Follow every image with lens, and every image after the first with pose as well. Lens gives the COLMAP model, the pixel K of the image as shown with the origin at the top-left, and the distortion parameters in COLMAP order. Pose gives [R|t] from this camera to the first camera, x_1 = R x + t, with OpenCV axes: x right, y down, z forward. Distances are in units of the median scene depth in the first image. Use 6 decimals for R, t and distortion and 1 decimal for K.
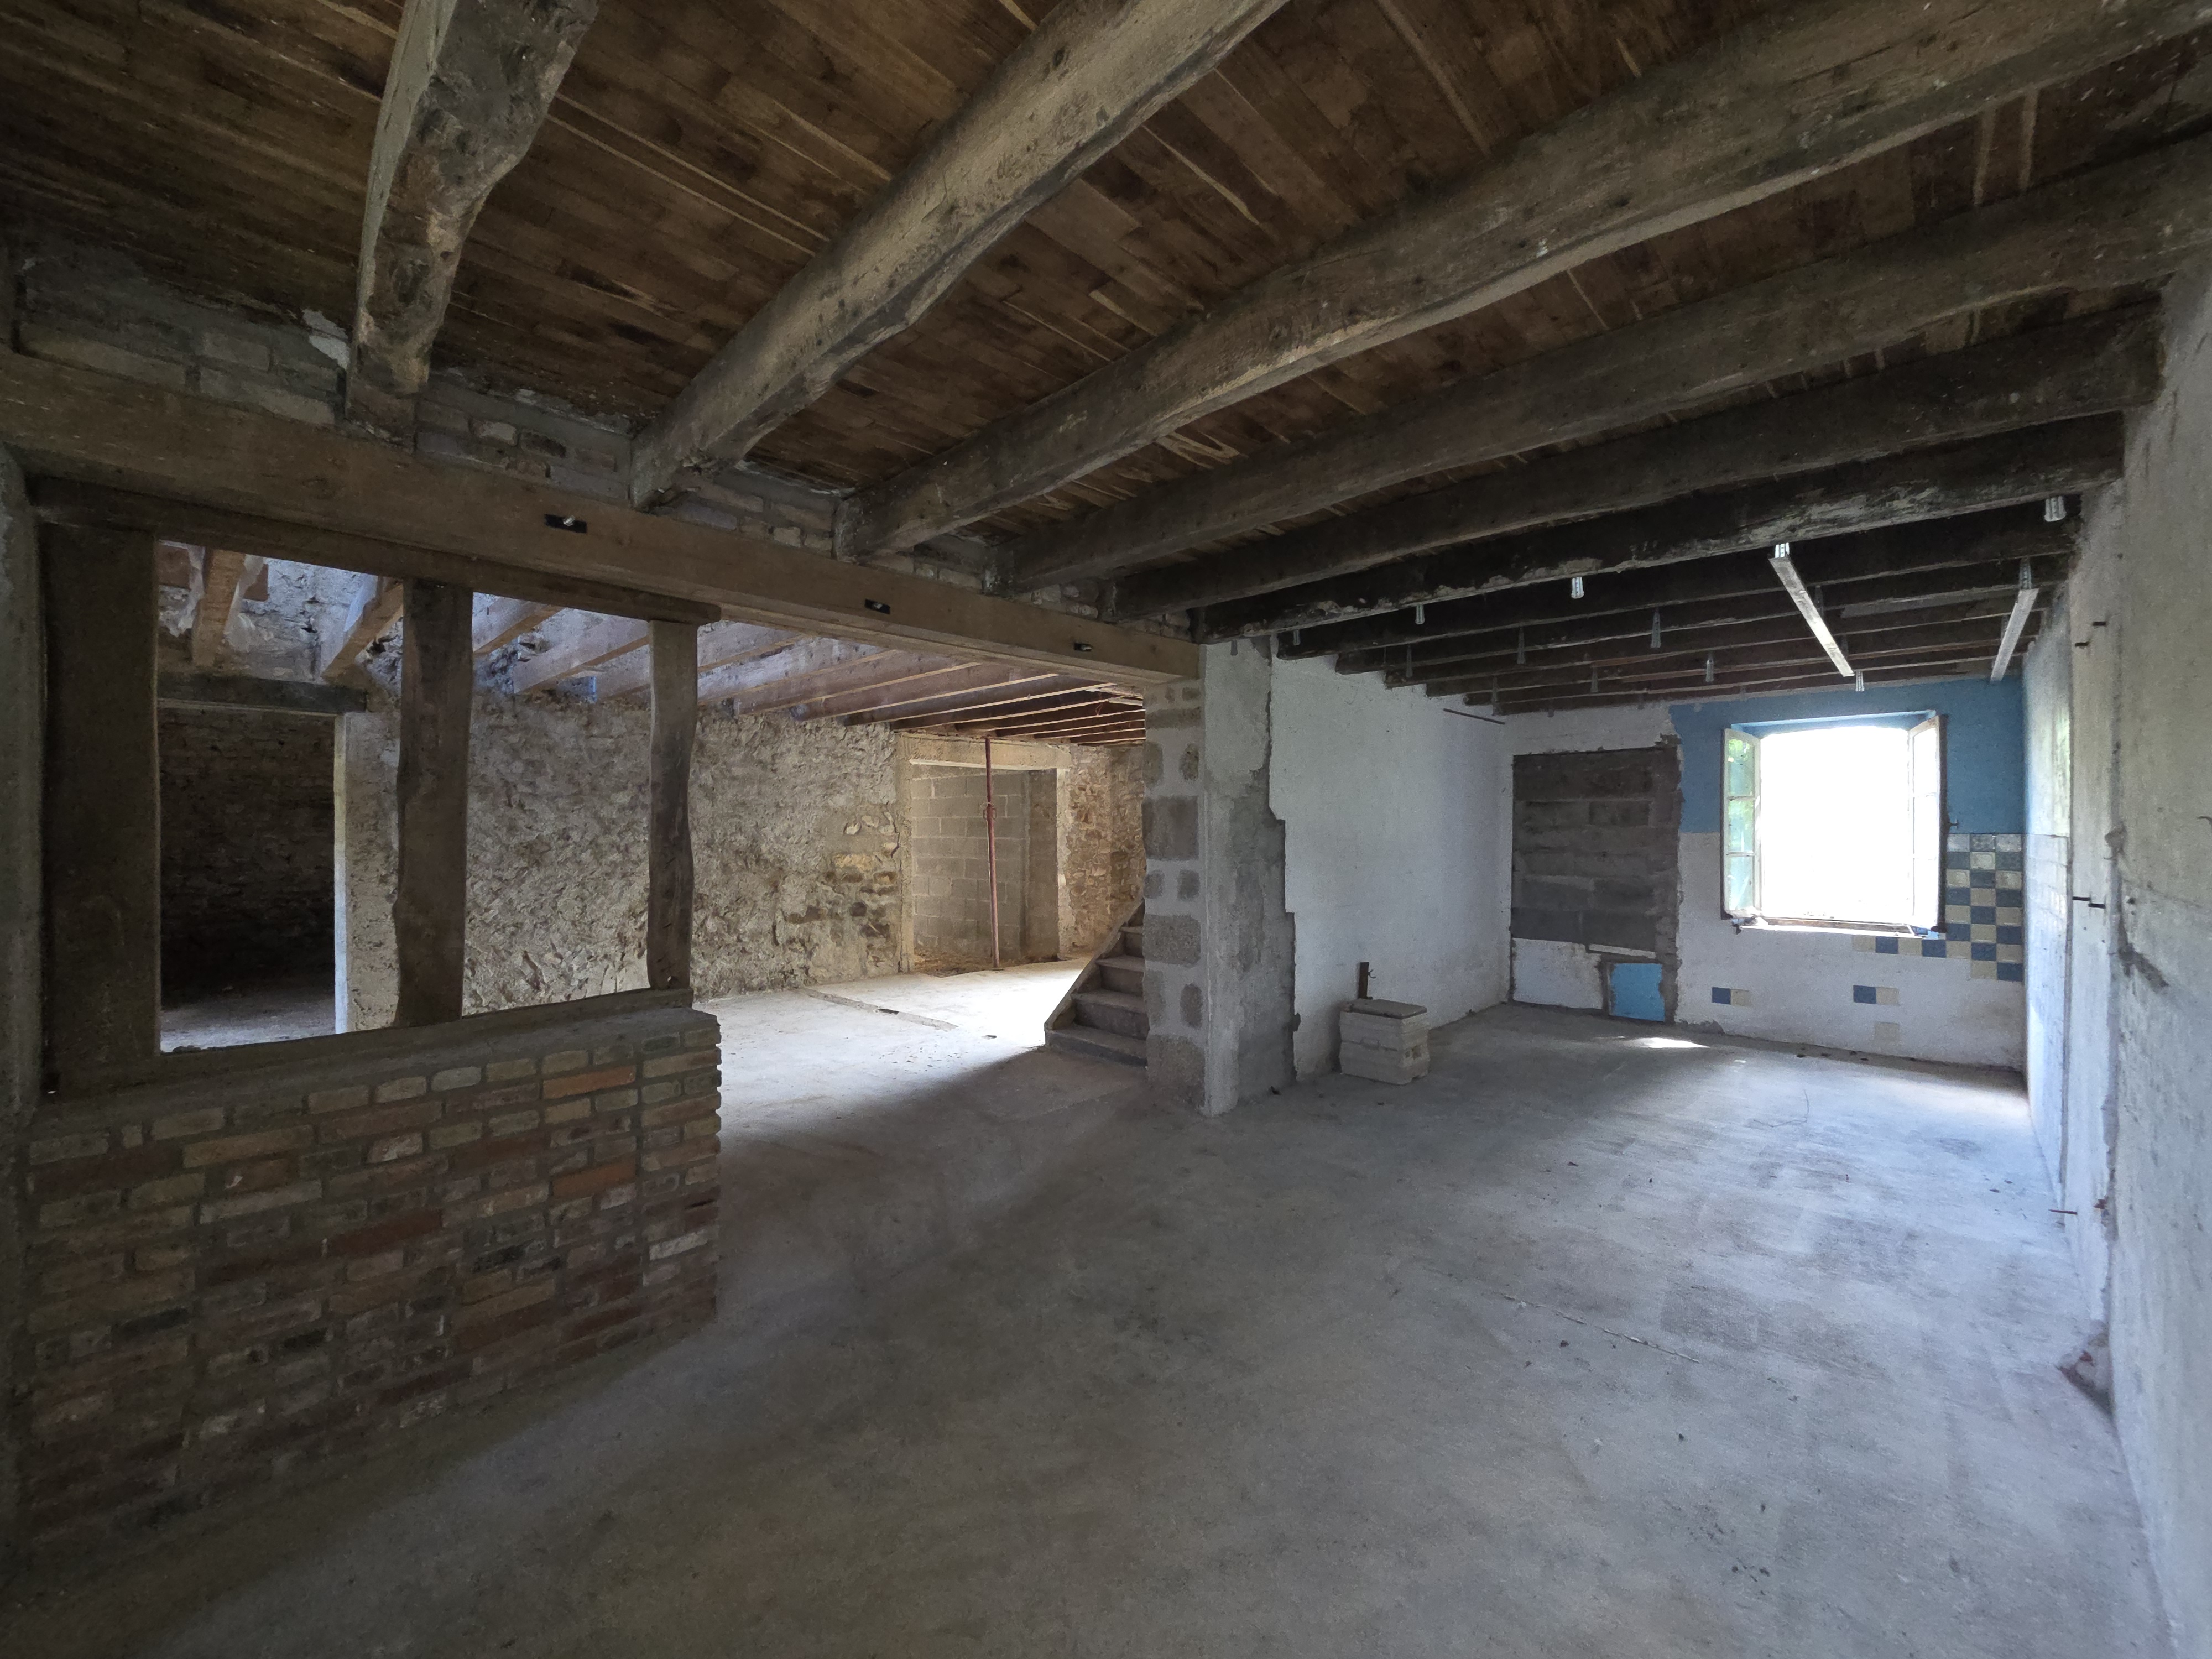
lens RADIAL K [[901.0, 0, 1092.2], [0, 901.0, 822.7], [0, 0, 1]] dist [0.006343, -0.001470]
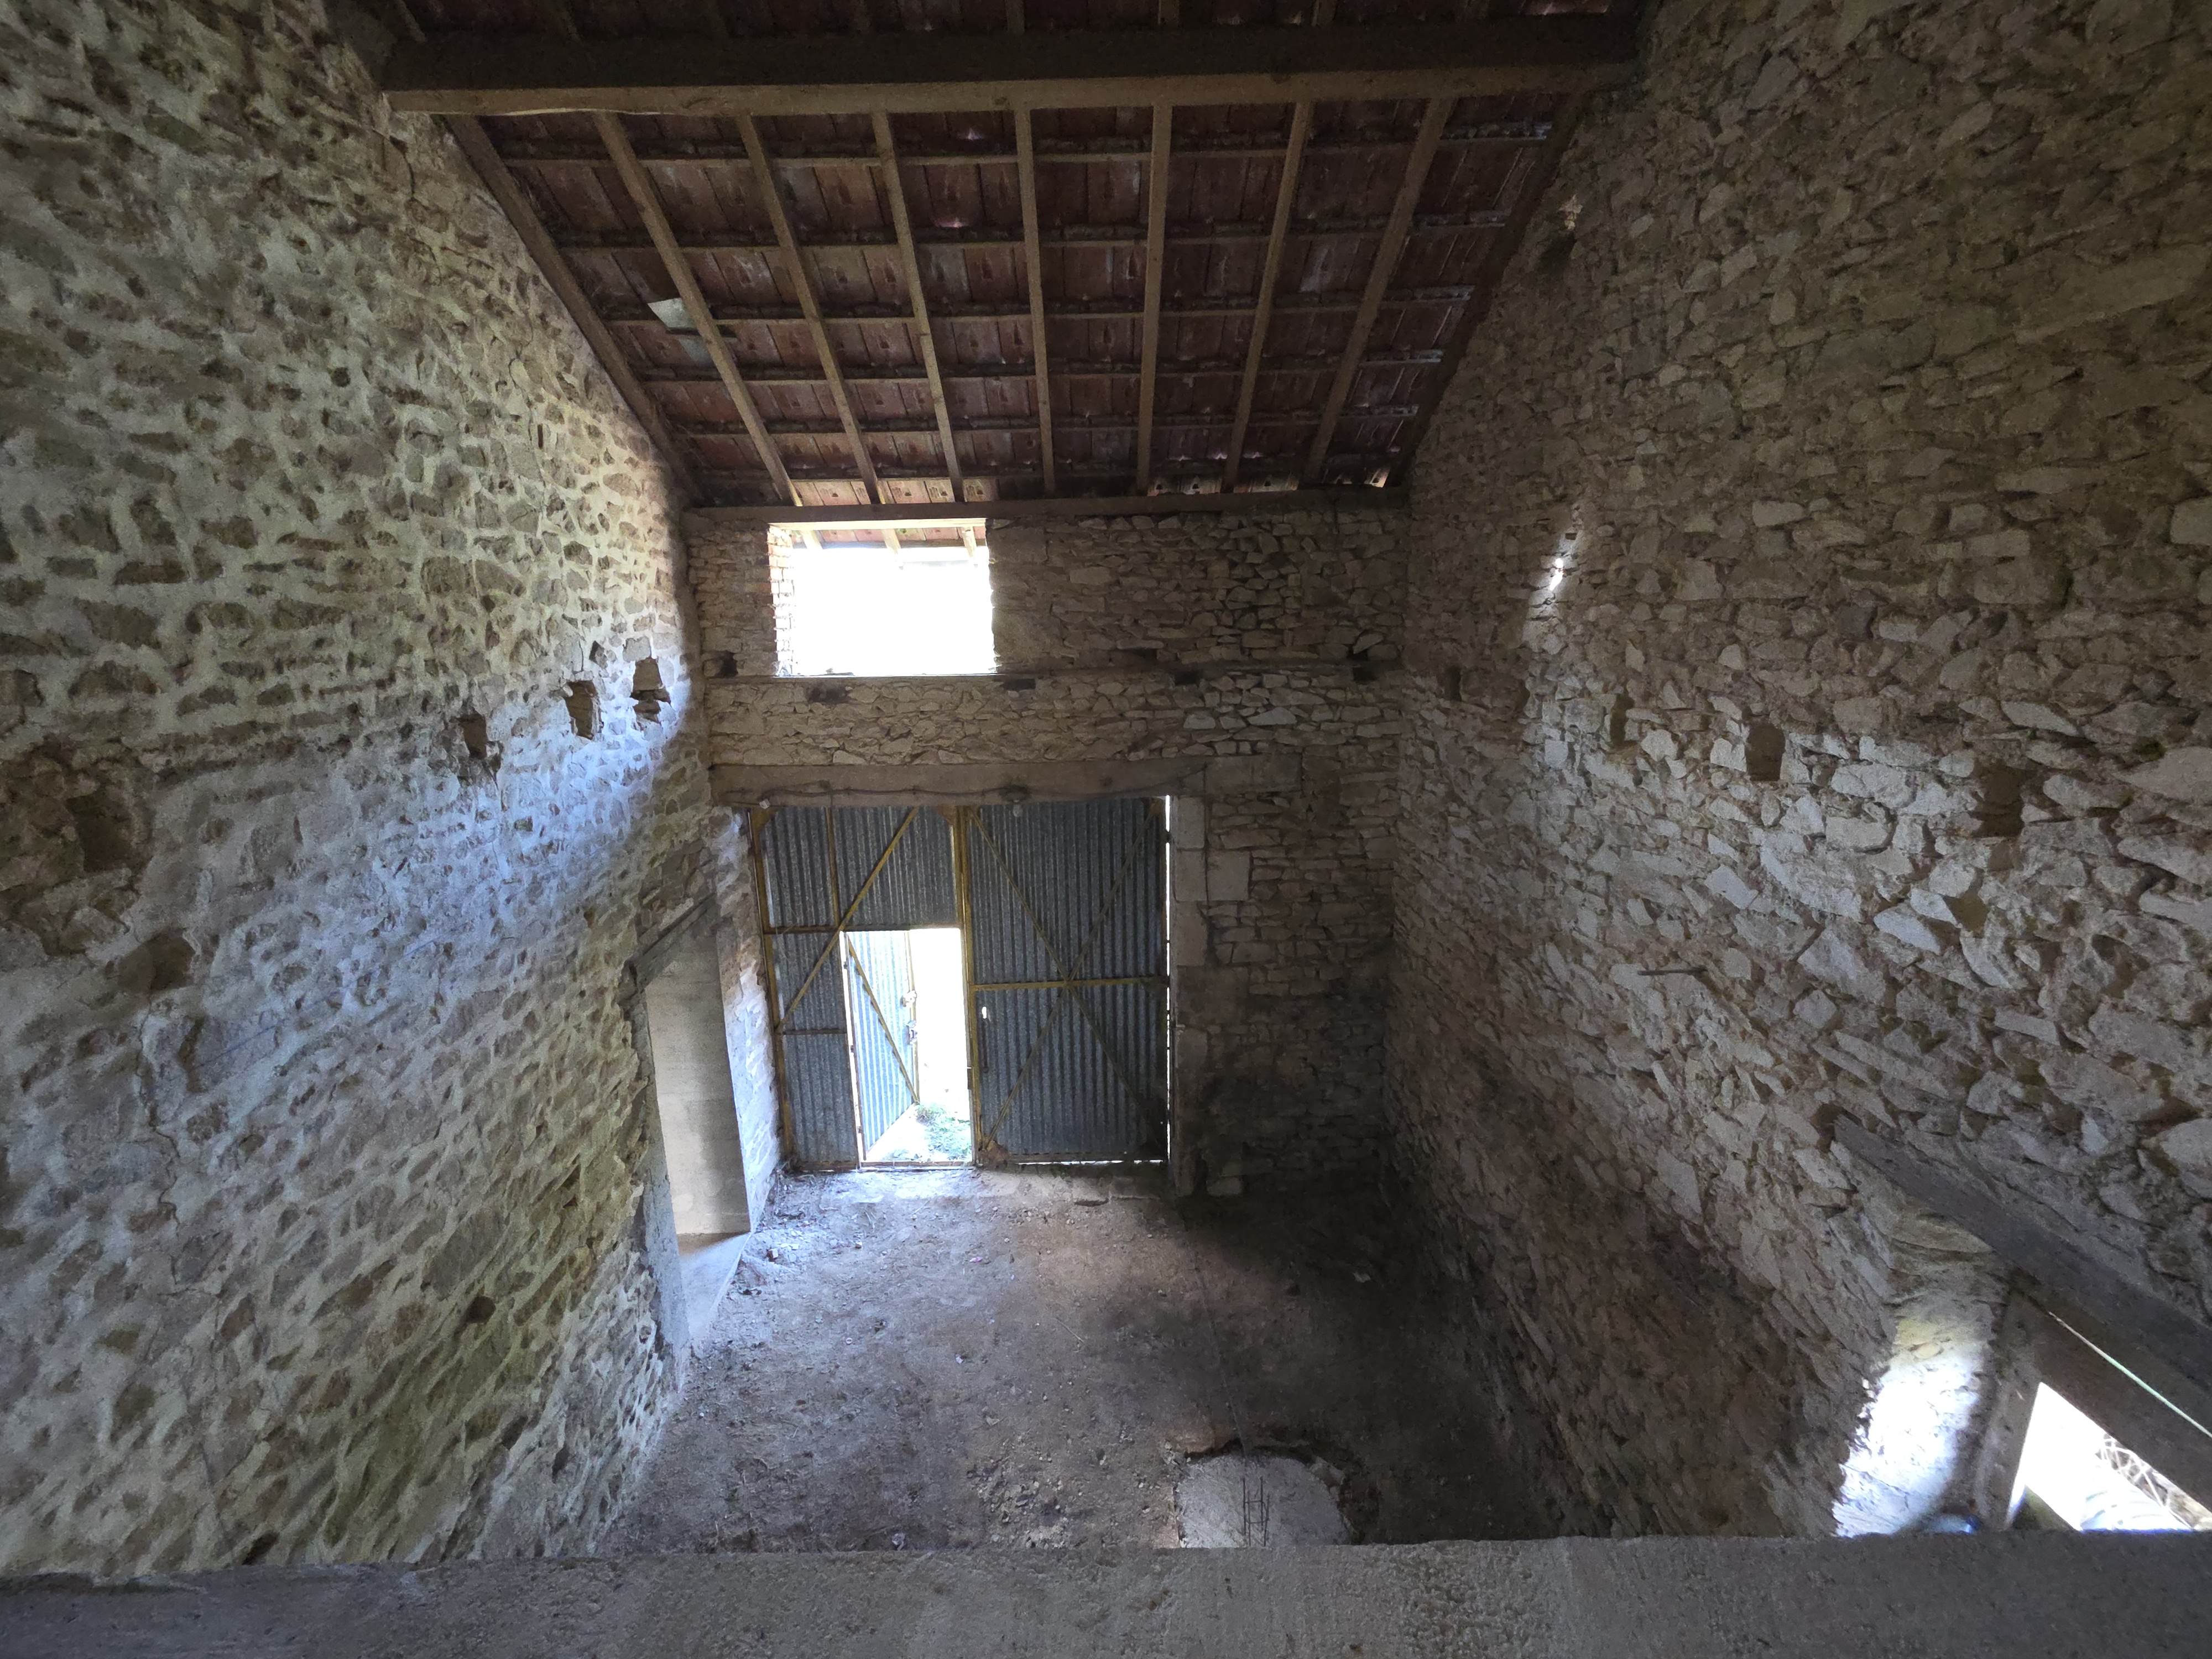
lens RADIAL K [[901.0, 0, 1092.4], [0, 901.0, 820.7], [0, 0, 1]] dist [0.006343, -0.001470]
pose [[-0.696022, 0.187325, -0.693154, -0.471231], [0.031252, 0.972357, 0.231398, -0.327822], [0.717340, 0.139396, -0.682636, 1.393203]]
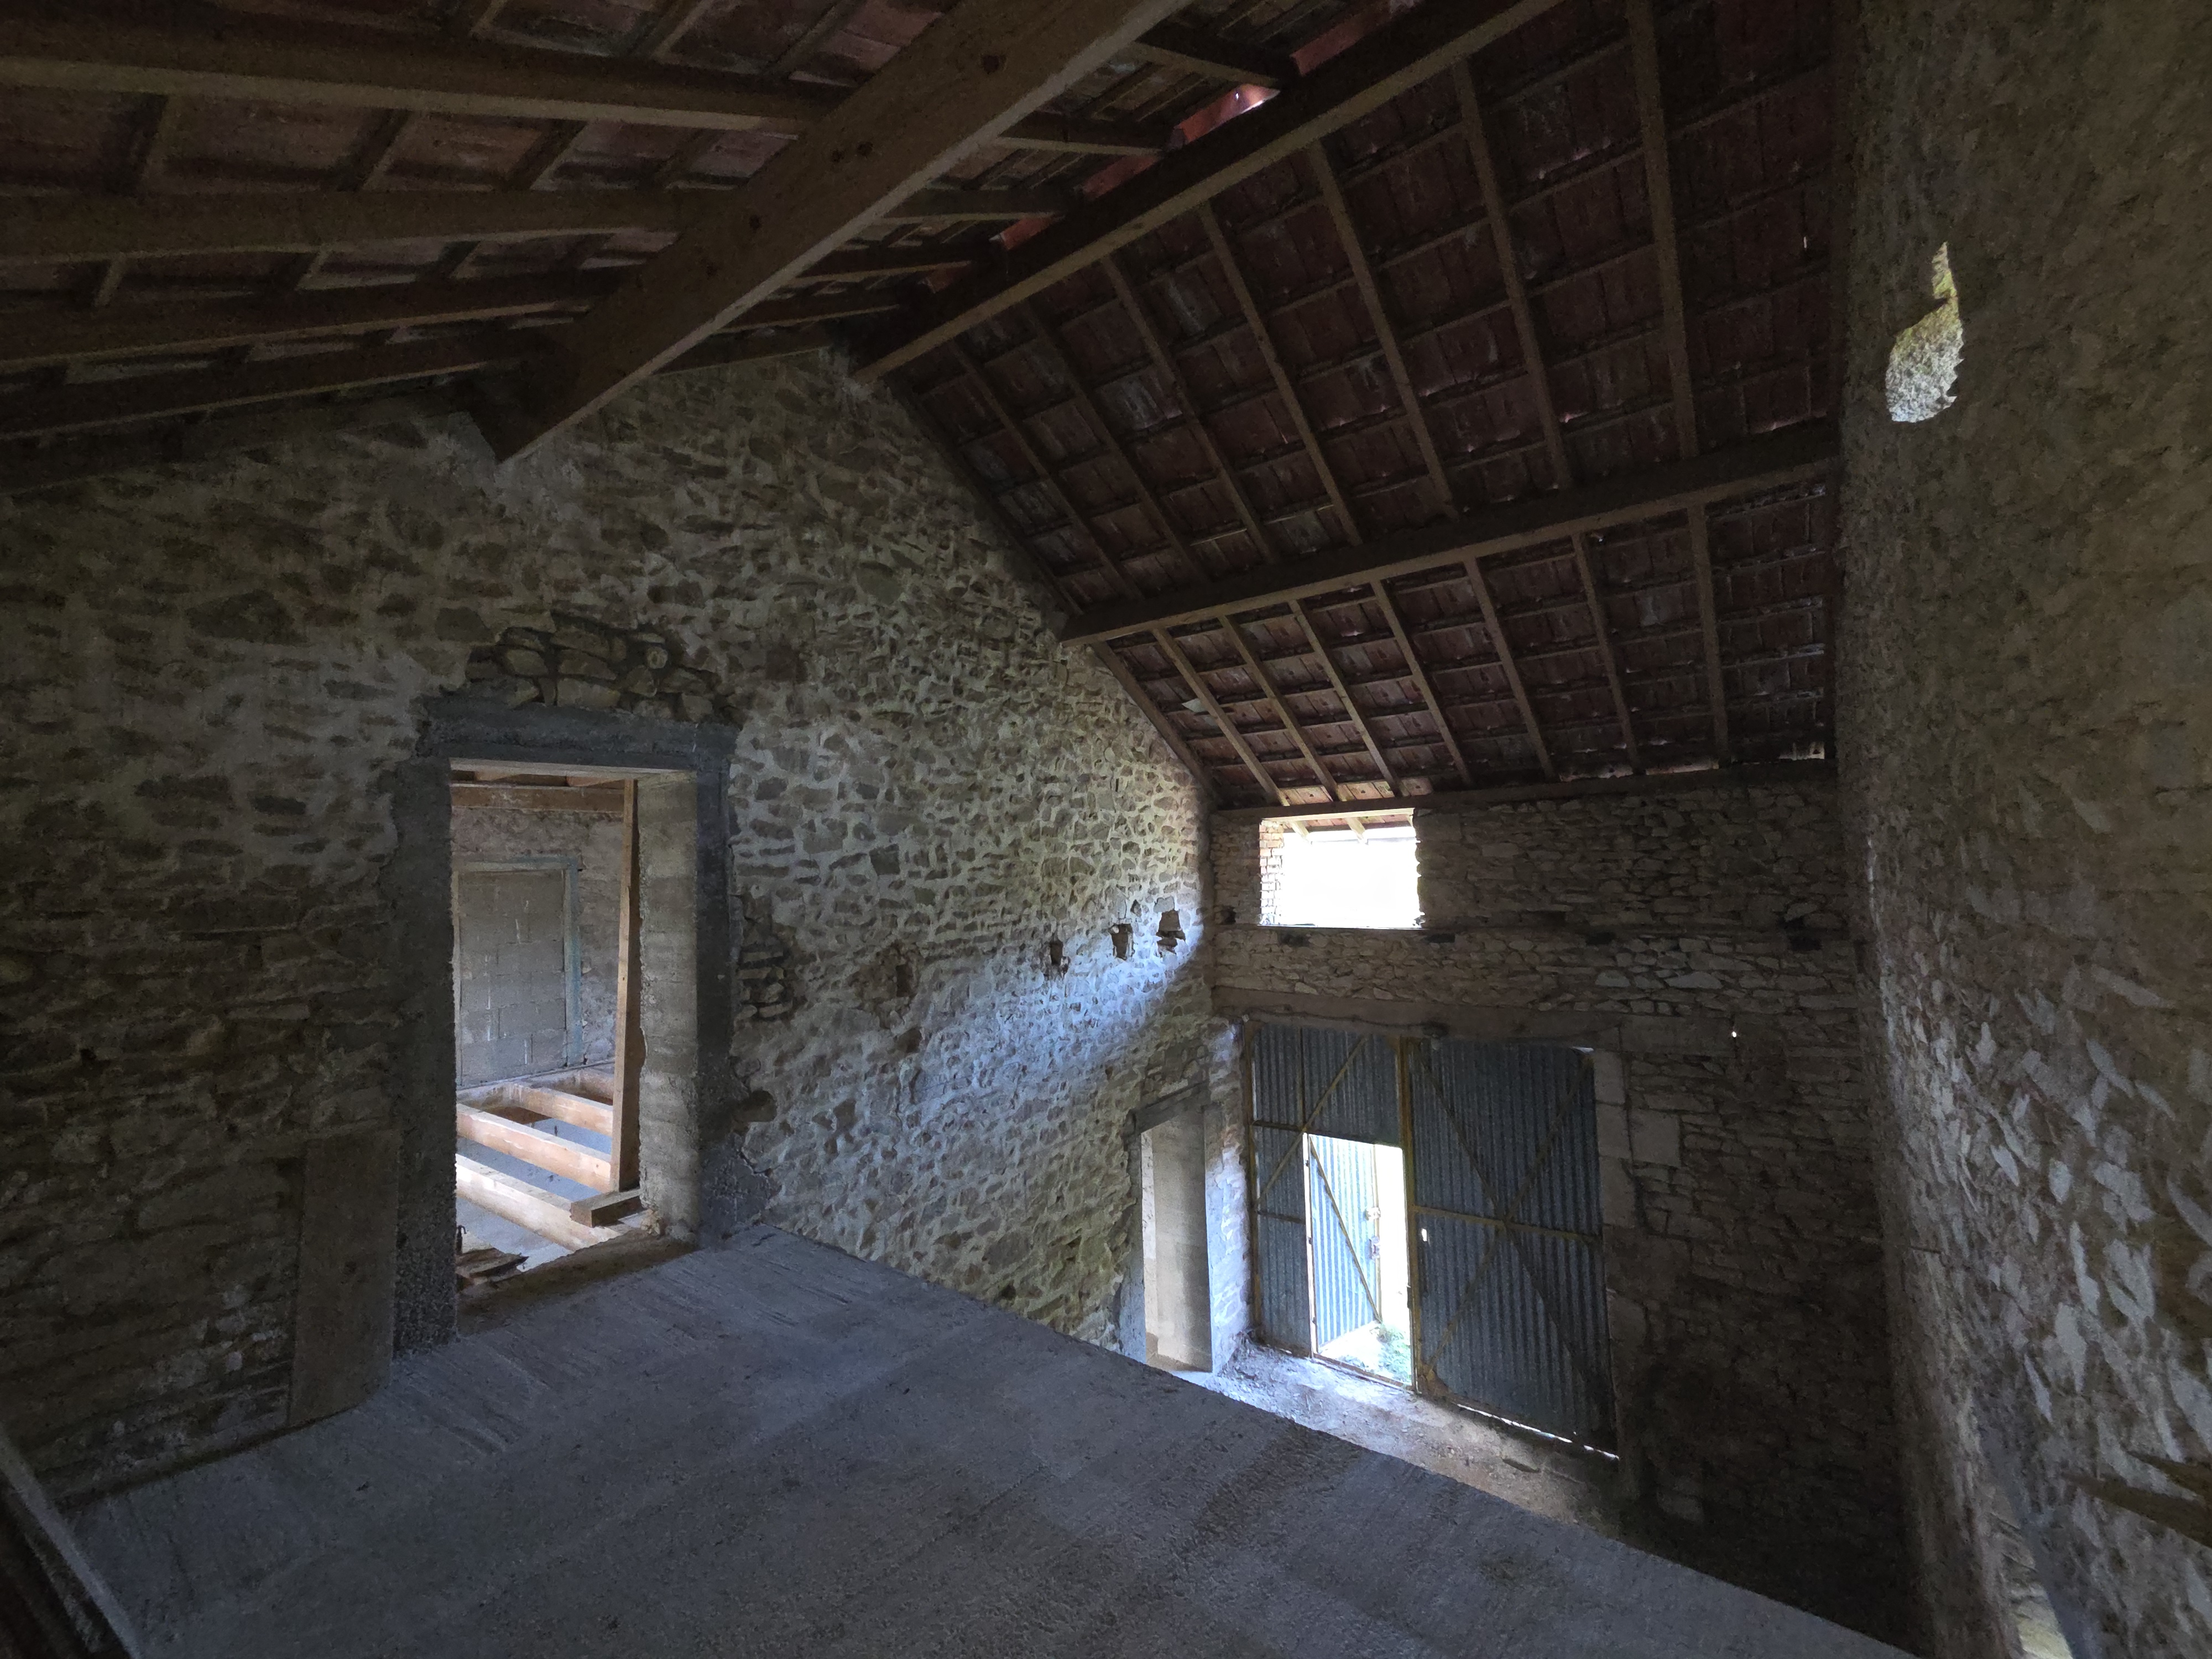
lens RADIAL K [[901.0, 0, 1091.7], [0, 901.0, 822.8], [0, 0, 1]] dist [0.006343, -0.001470]
pose [[-0.990410, 0.030565, -0.134734, -0.502172], [0.038971, 0.997425, -0.060203, -0.340421], [0.132547, -0.064876, -0.989051, 1.666557]]
